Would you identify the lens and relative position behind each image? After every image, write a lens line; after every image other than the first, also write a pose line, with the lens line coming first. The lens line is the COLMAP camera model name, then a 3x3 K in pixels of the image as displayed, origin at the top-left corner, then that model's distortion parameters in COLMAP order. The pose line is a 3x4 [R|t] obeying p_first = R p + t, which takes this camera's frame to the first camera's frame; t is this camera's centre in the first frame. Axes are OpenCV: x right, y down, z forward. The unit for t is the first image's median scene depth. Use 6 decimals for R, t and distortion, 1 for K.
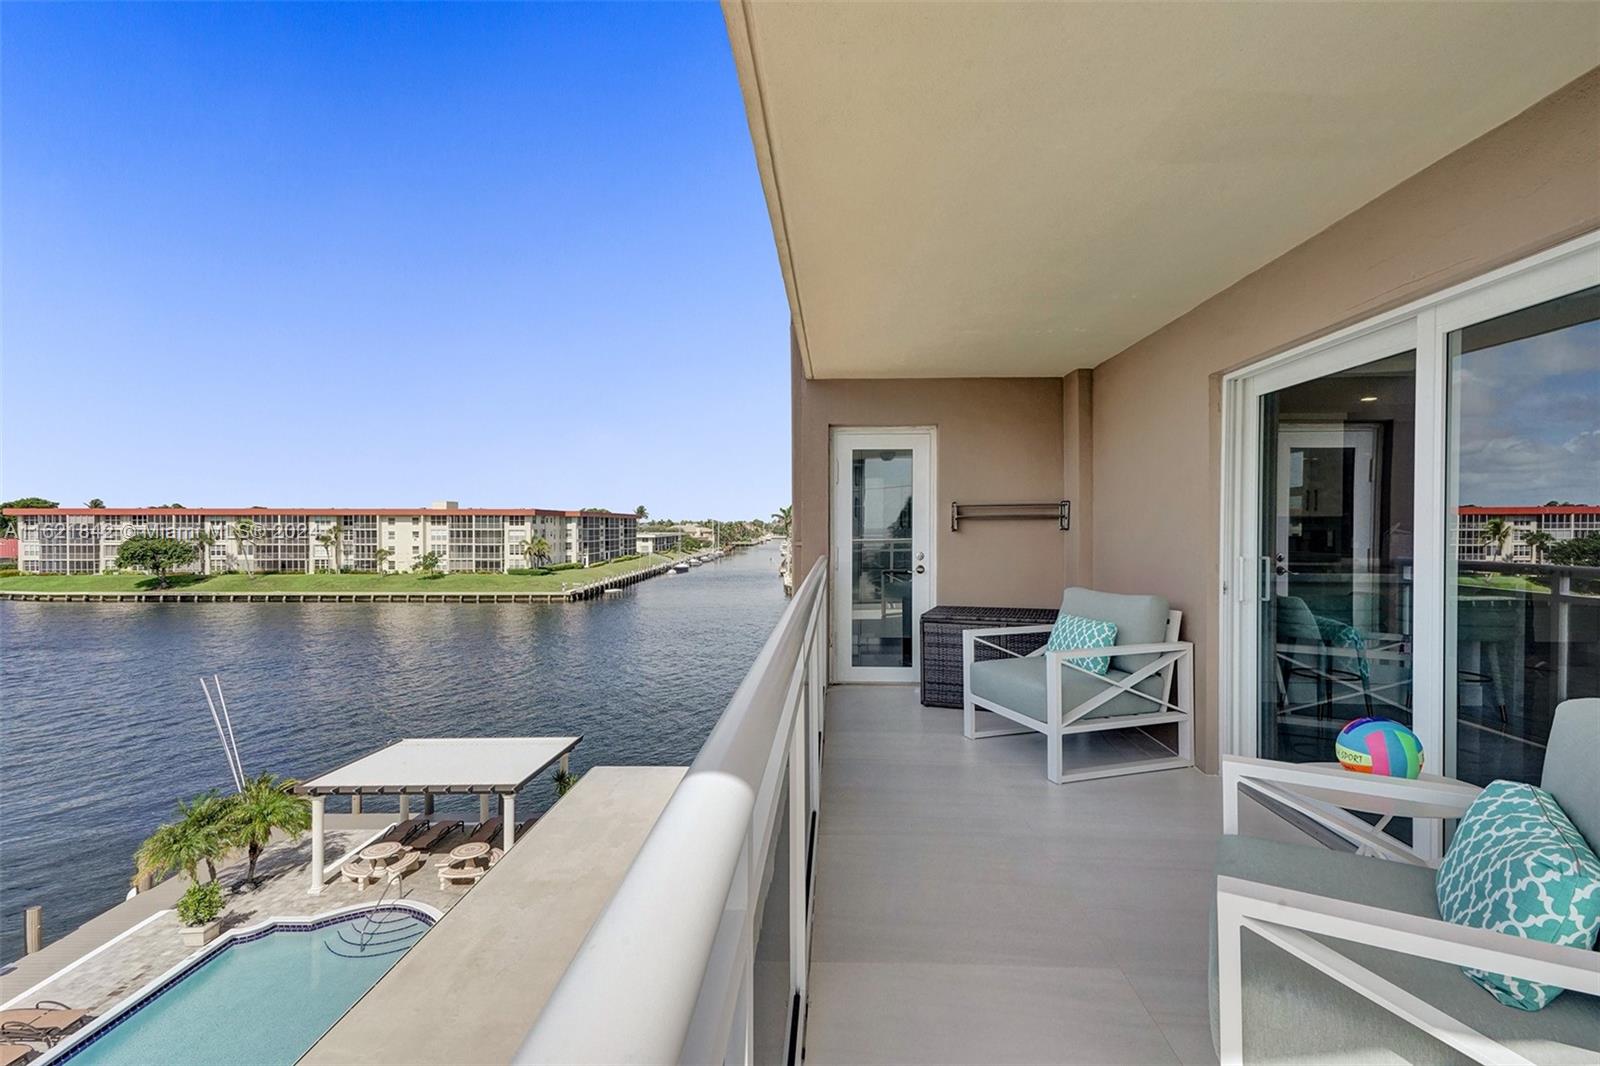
lens RADIAL K [[737.5, 0, 808.1], [0, 737.5, 534.0], [0, 0, 1]] dist [0.064782, -0.024366]
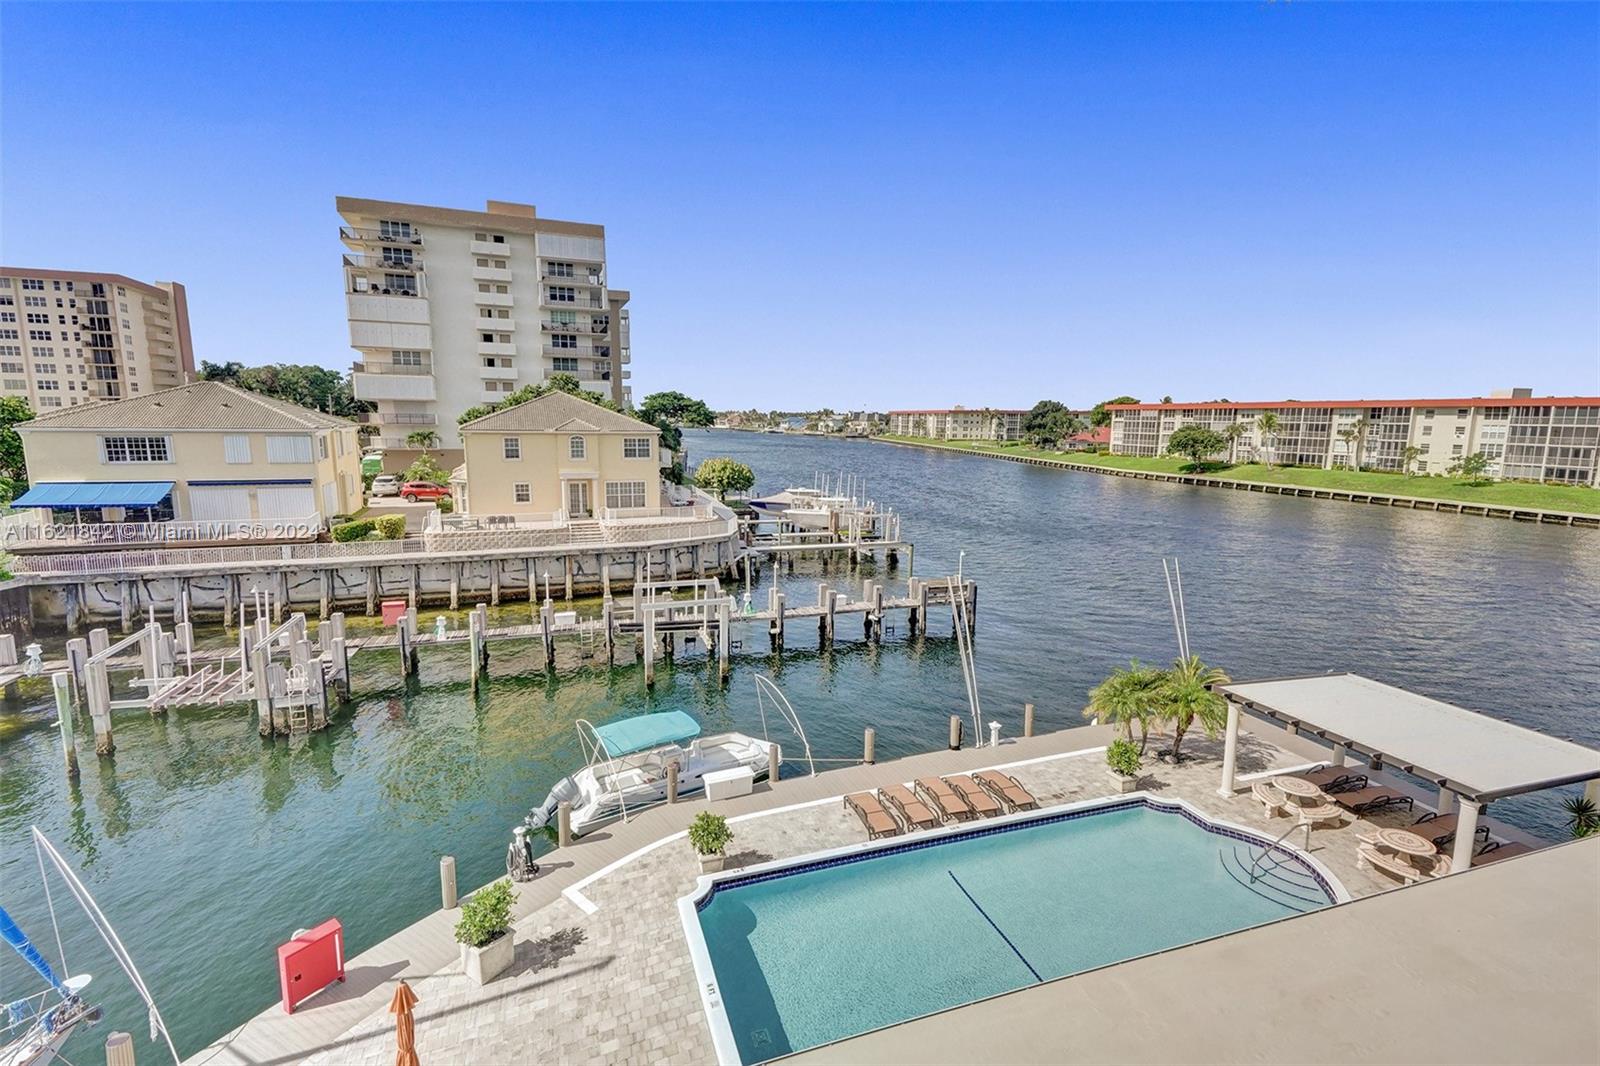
lens RADIAL K [[740.9, 0, 815.1], [0, 740.9, 527.8], [0, 0, 1]] dist [0.060472, -0.027767]
pose [[0.365978, 0.143522, -0.919490, 0.004752], [-0.022264, 0.989104, 0.145526, 0.001235], [0.930357, -0.032788, 0.365186, 0.172988]]
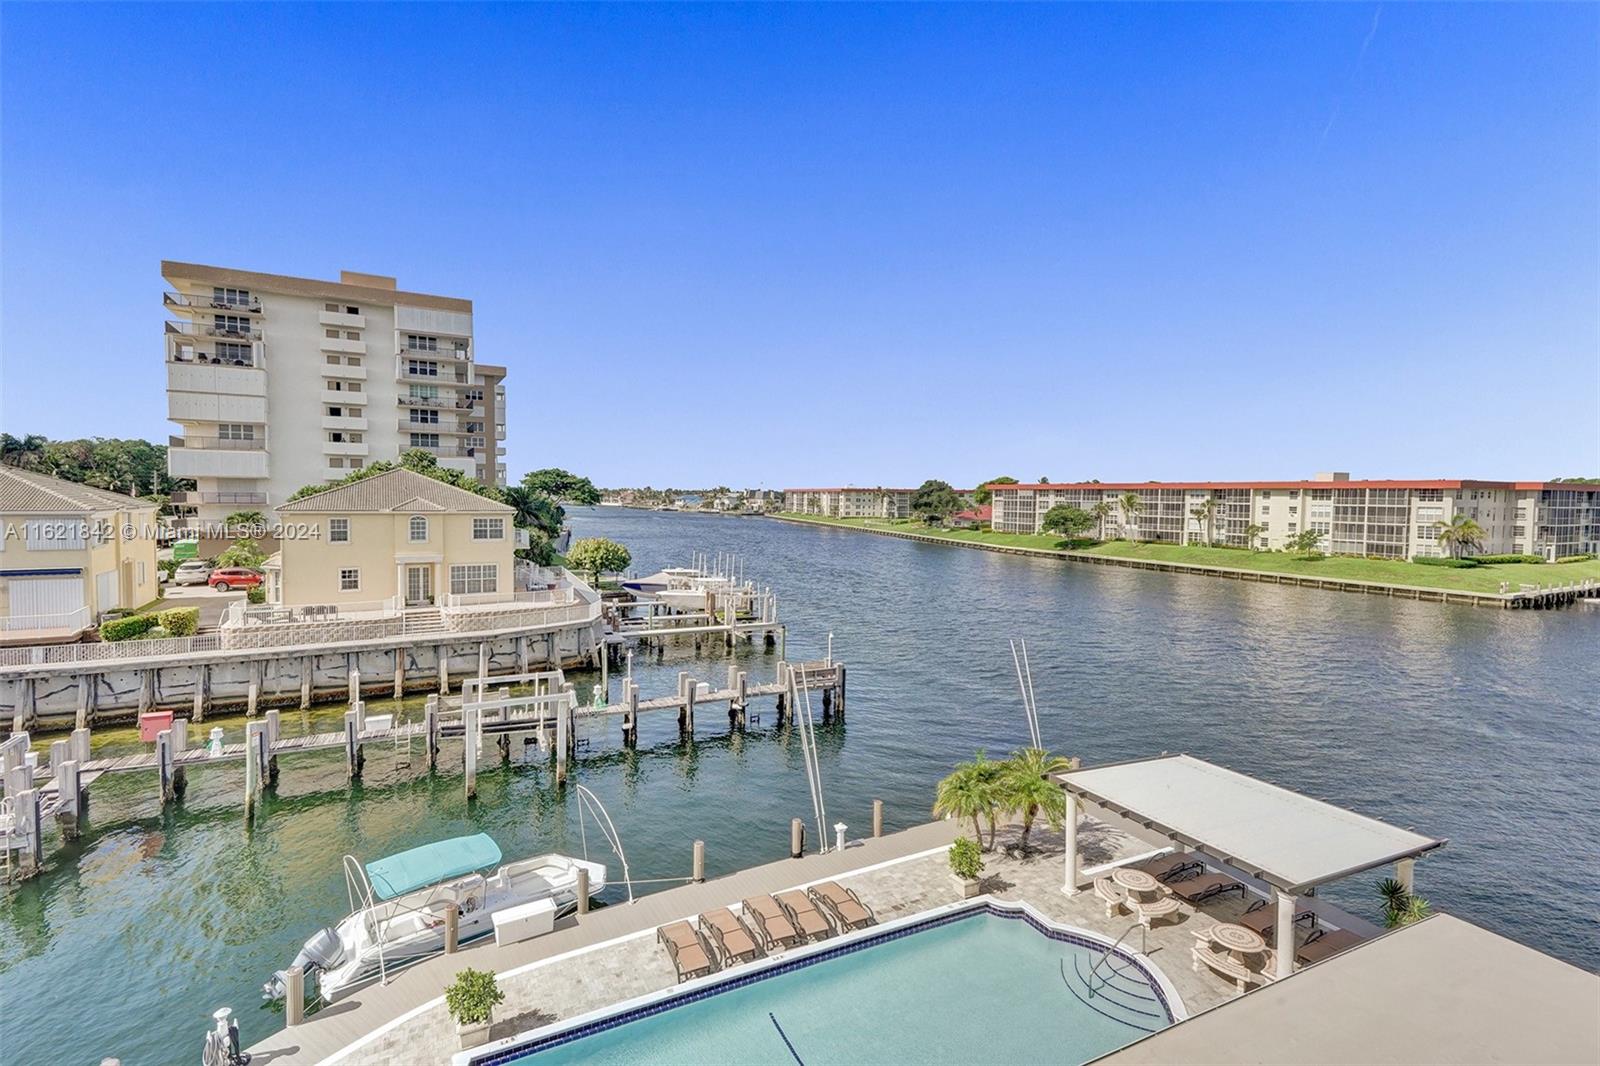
lens RADIAL K [[740.9, 0, 815.1], [0, 740.9, 527.8], [0, 0, 1]] dist [0.060472, -0.027767]
pose [[0.479710, 0.046000, -0.876220, -0.008124], [-0.022814, 0.998941, 0.039953, -0.005885], [0.877130, 0.000825, 0.480252, 0.295334]]
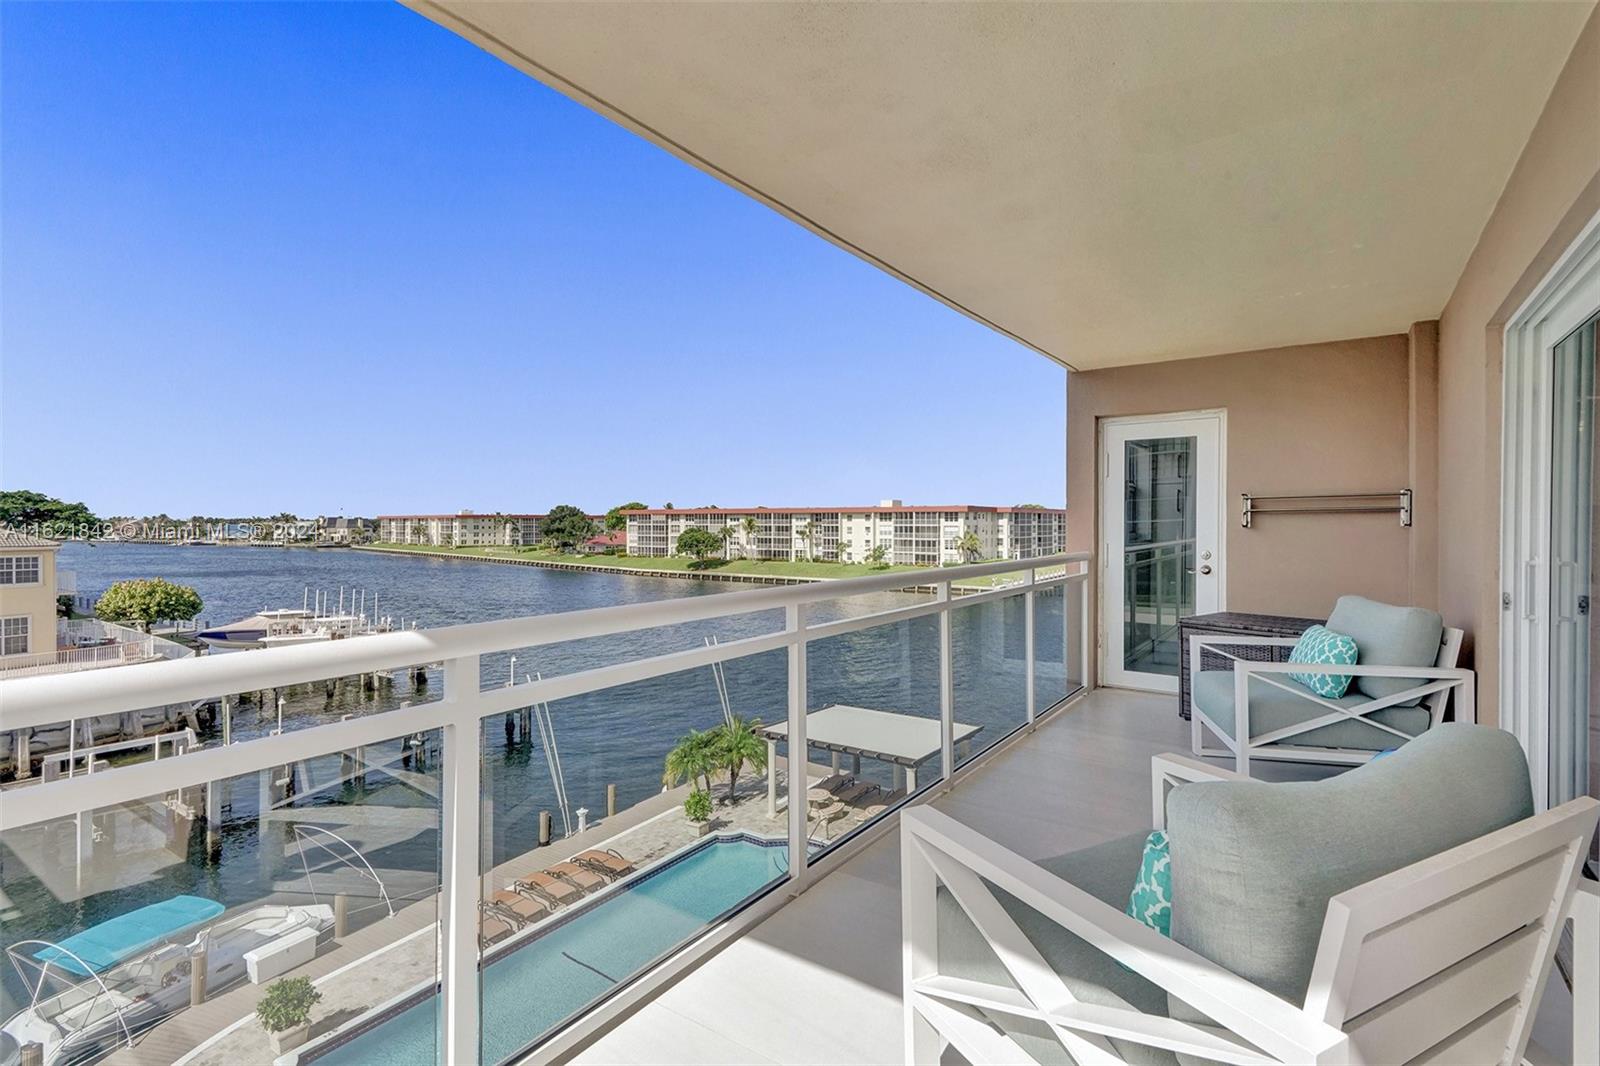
lens RADIAL K [[751.9, 0, 817.0], [0, 751.9, 530.2], [0, 0, 1]] dist [0.070558, -0.028932]
pose [[0.846963, 0.006043, -0.531618, 0.074897], [-0.006096, 0.999980, 0.001656, 0.000419], [0.531617, 0.001838, 0.846983, -0.009812]]
